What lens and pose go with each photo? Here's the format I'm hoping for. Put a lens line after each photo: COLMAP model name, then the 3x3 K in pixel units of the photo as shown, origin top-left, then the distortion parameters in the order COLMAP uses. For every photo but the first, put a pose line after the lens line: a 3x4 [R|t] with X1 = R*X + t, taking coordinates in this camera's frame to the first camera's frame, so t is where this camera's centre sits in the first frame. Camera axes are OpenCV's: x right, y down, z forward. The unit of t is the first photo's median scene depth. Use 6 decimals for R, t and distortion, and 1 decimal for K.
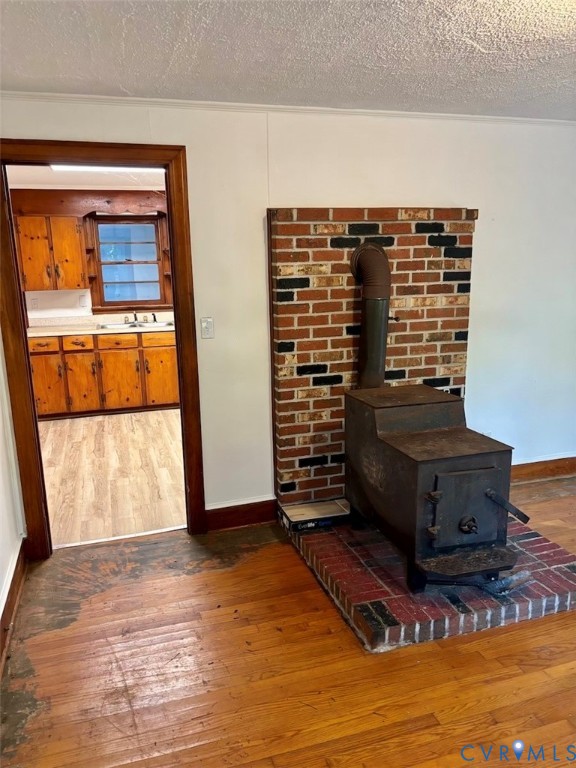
lens RADIAL K [[573.9, 0, 288.9], [0, 573.9, 389.4], [0, 0, 1]] dist [0.033069, -0.059236]
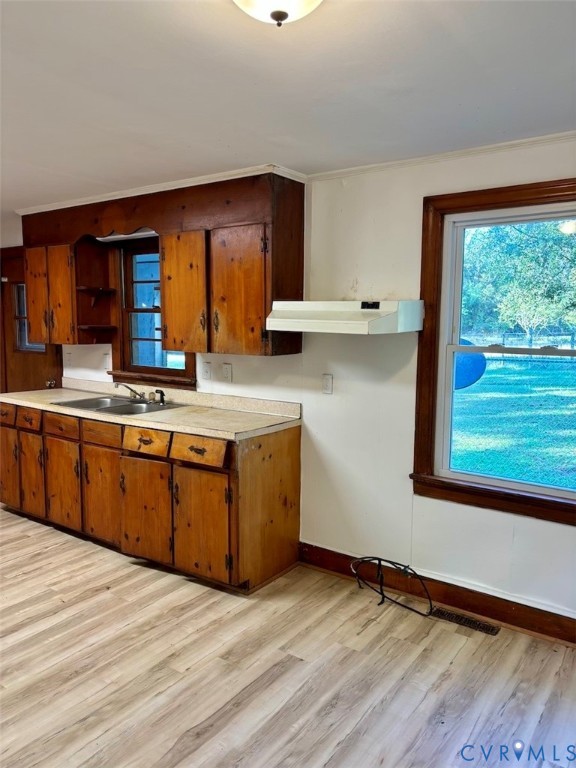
lens RADIAL K [[573.9, 0, 291.3], [0, 573.9, 383.1], [0, 0, 1]] dist [0.033069, -0.059236]
pose [[0.605500, 0.117240, -0.787162, 0.377703], [-0.192592, 0.981277, -0.001993, -0.181203], [0.772191, 0.152808, 0.616743, 0.791483]]
